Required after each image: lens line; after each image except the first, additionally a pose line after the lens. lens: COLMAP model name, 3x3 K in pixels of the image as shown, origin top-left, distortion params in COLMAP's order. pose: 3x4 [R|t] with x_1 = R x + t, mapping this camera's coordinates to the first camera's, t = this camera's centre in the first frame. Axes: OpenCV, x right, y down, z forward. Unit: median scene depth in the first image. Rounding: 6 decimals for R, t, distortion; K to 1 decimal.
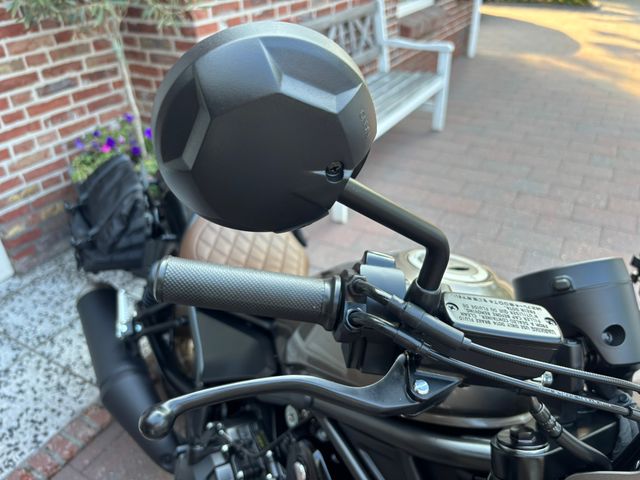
lens RADIAL K [[494.6, 0, 322.1], [0, 494.6, 229.7], [0, 0, 1]] dist [0.044243, -0.081470]
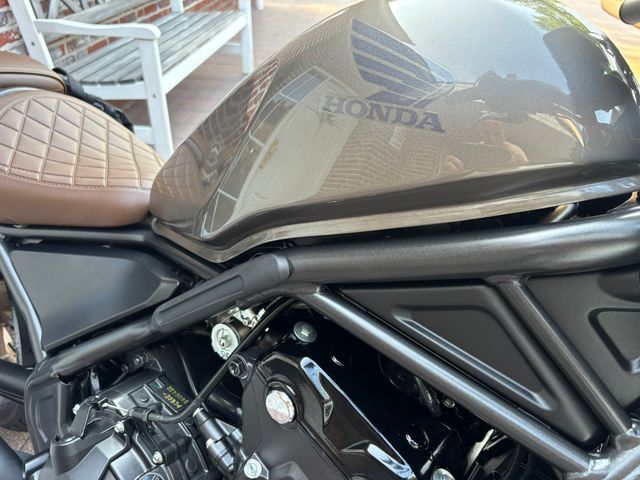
lens RADIAL K [[494.6, 0, 322.1], [0, 494.6, 229.7], [0, 0, 1]] dist [0.044243, -0.081470]
pose [[0.914194, -0.189839, 0.358066, -0.139716], [0.177570, 0.981813, 0.067175, 0.208618], [-0.364306, 0.002171, 0.931277, 0.352310]]
